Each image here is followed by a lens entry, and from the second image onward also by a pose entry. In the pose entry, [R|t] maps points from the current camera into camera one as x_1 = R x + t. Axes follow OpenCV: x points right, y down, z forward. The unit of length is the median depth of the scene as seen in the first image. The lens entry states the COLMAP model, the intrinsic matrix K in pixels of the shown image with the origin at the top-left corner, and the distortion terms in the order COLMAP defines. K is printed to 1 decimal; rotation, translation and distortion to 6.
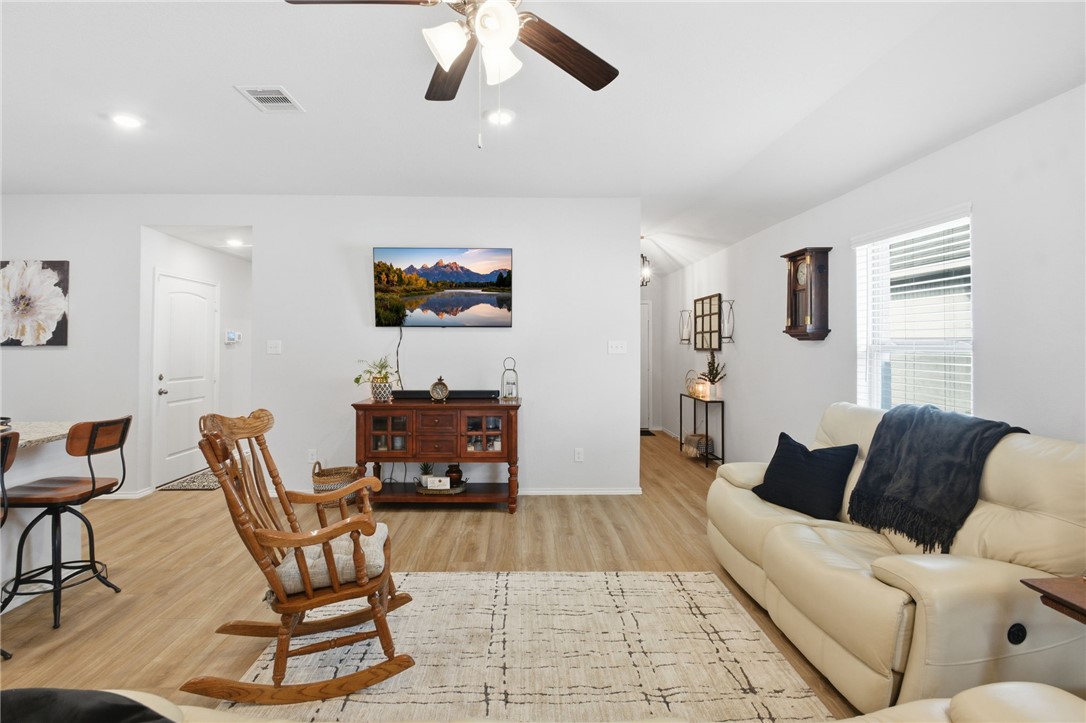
lens RADIAL K [[493.3, 0, 530.8], [0, 493.3, 345.3], [0, 0, 1]] dist [0.010835, -0.012900]
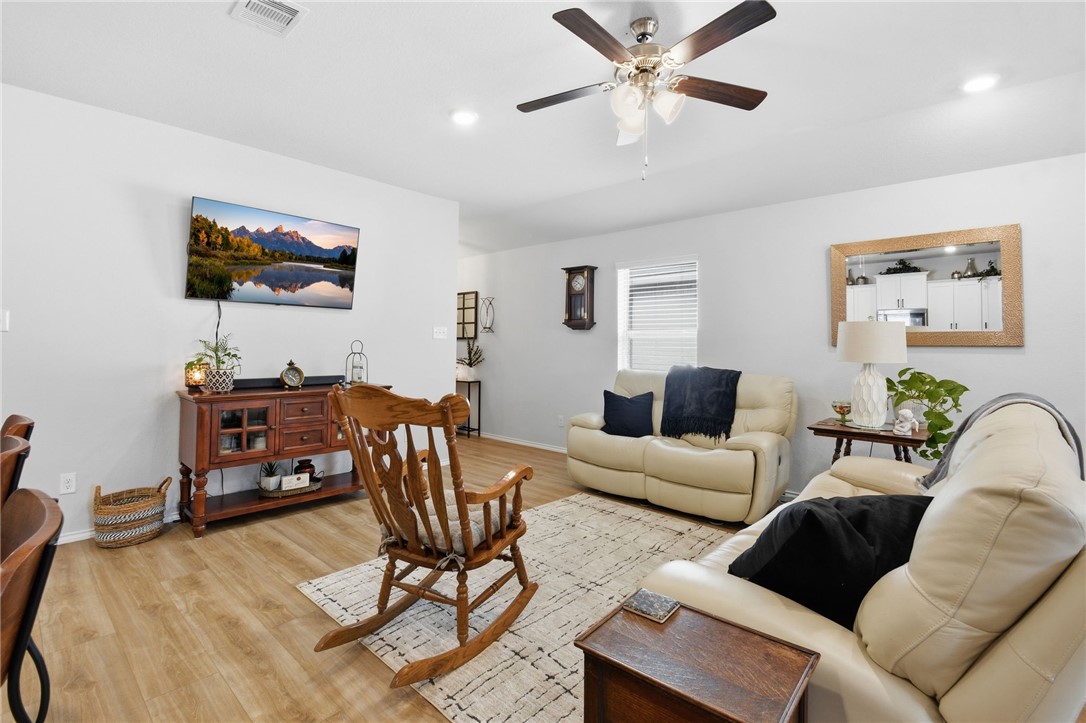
lens RADIAL K [[493.3, 0, 530.7], [0, 493.3, 342.1], [0, 0, 1]] dist [0.010835, -0.012900]
pose [[0.711323, 0.009126, 0.702806, -0.504510], [-0.009284, 0.999950, -0.003588, 0.029849], [-0.702804, -0.003972, 0.711373, 0.080105]]
